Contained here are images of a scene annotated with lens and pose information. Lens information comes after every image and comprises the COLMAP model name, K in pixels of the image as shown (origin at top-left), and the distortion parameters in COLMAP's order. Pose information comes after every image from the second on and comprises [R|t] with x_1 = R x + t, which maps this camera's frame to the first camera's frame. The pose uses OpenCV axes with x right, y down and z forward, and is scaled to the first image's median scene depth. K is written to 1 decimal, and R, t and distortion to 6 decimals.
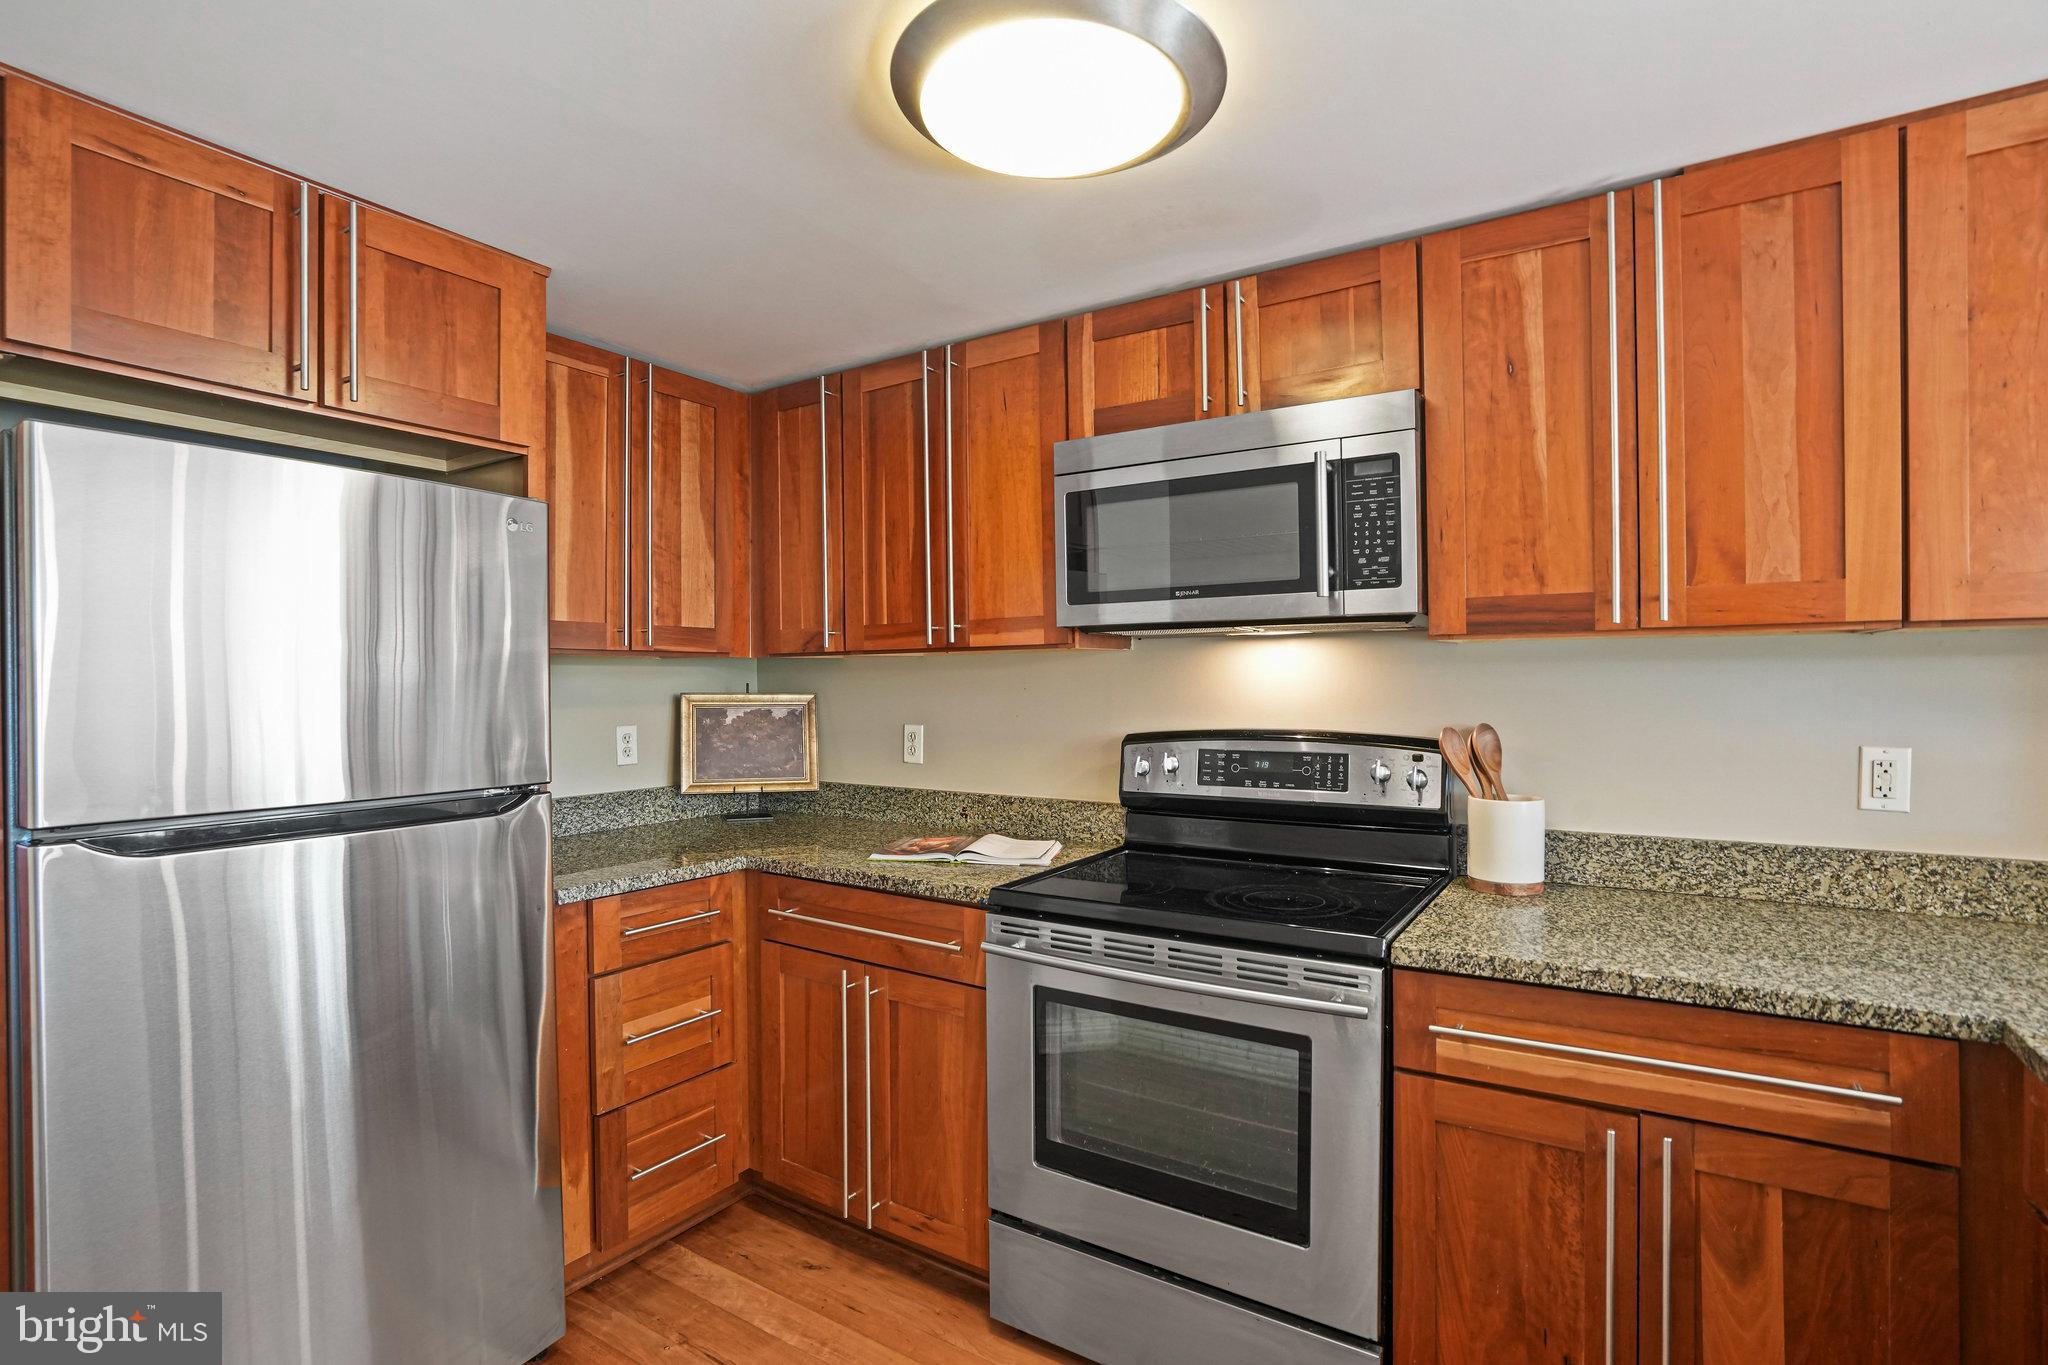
lens RADIAL K [[986.8, 0, 1018.3], [0, 986.8, 671.1], [0, 0, 1]] dist [-0.040744, 0.015588]
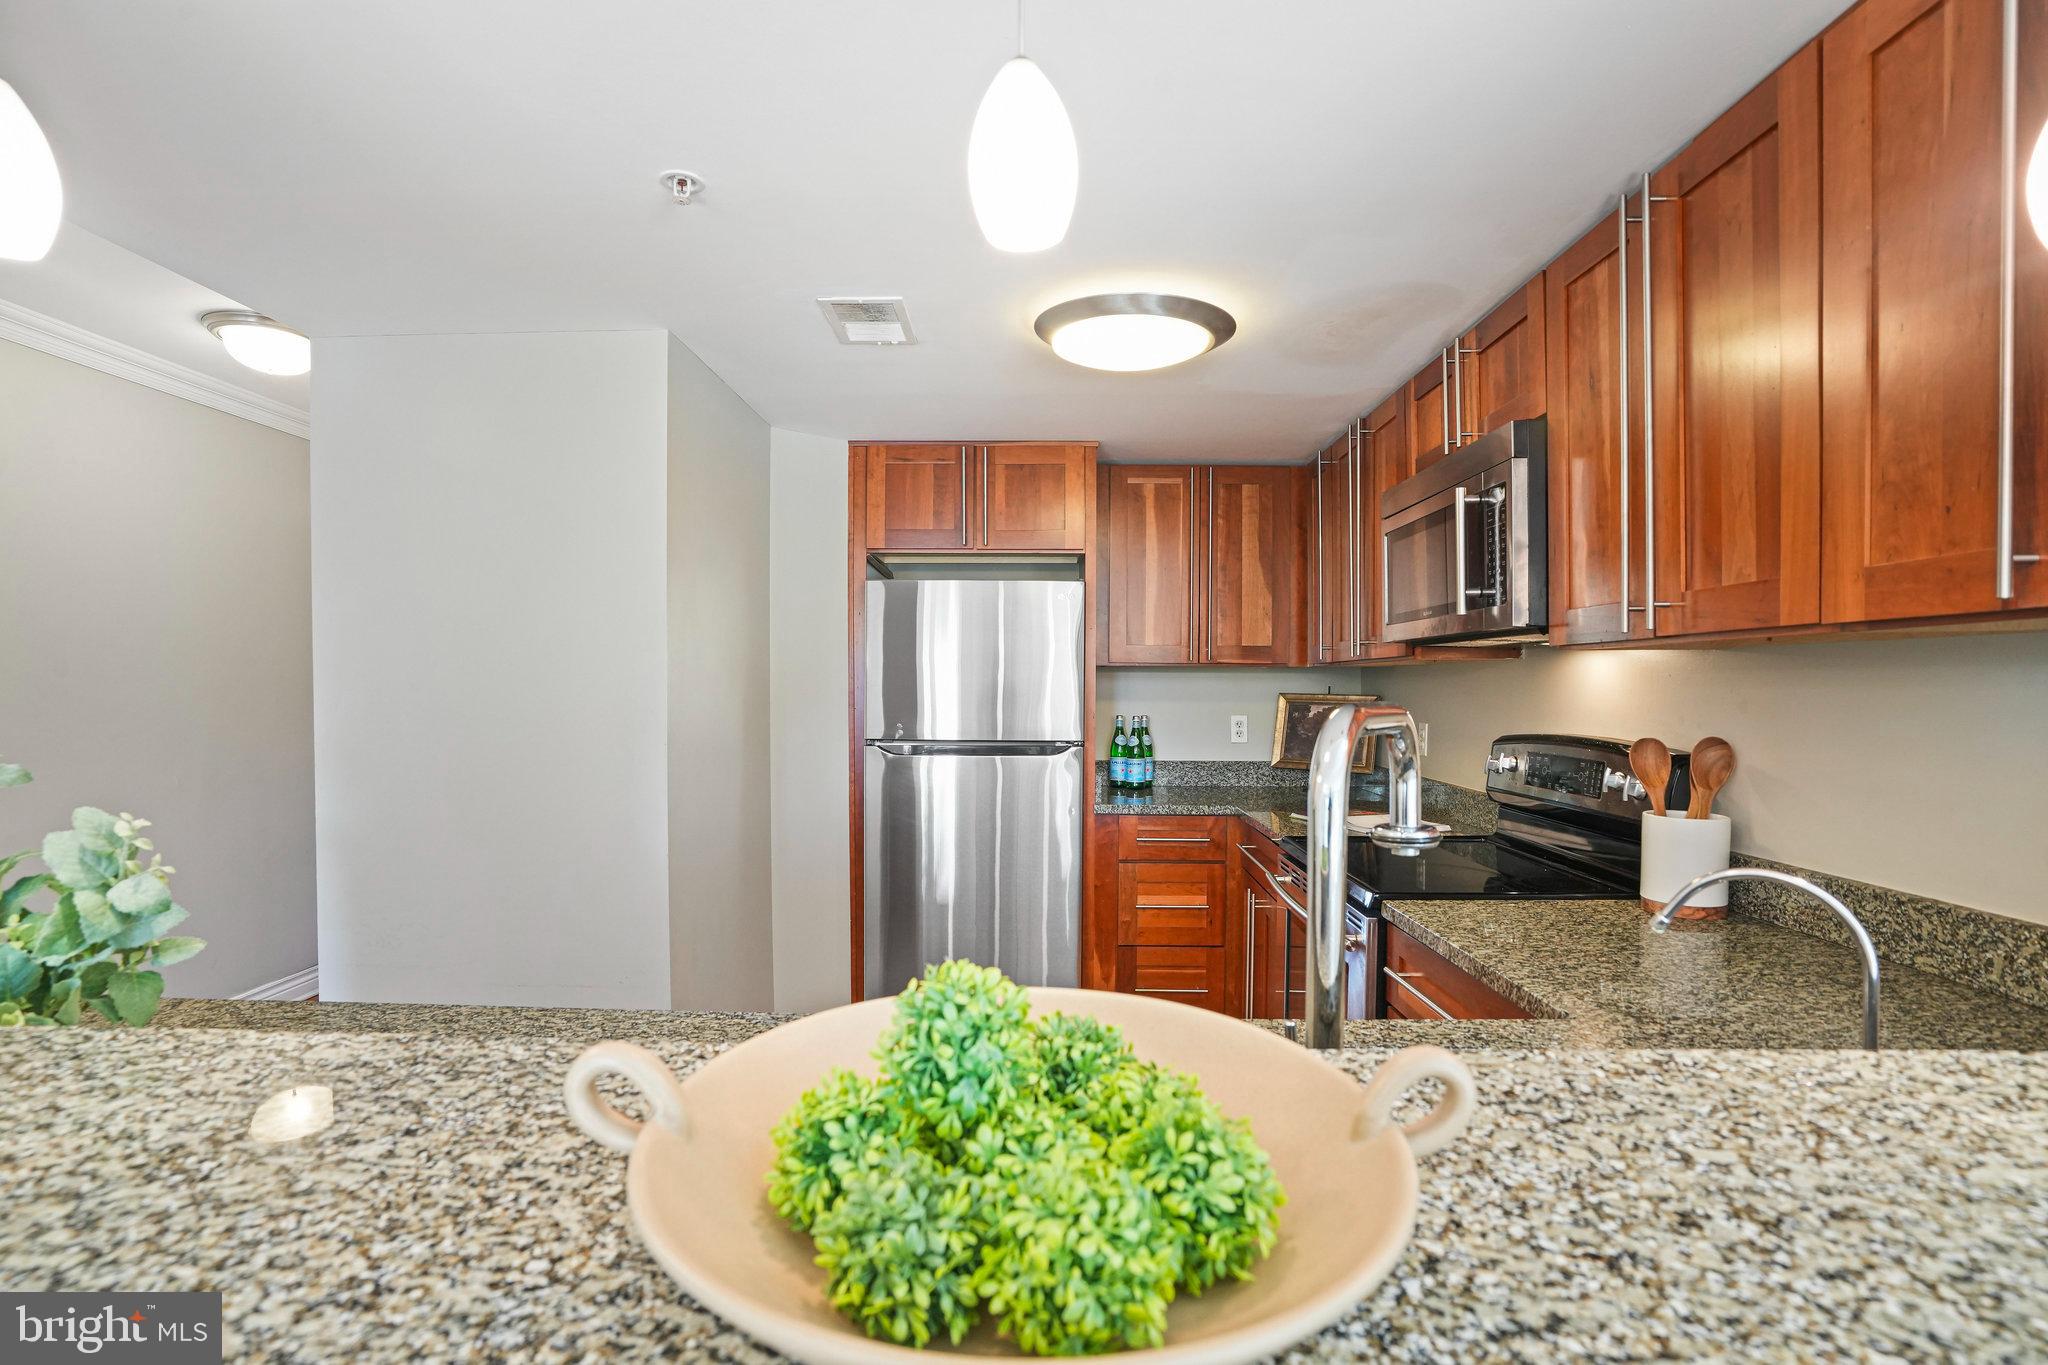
lens RADIAL K [[986.8, 0, 1018.3], [0, 986.8, 671.1], [0, 0, 1]] dist [-0.040744, 0.015588]
pose [[0.530248, -0.002188, -0.847840, 1.015622], [-0.000399, 0.999996, -0.002831, -0.006227], [0.847843, 0.001840, 0.530245, -0.040917]]
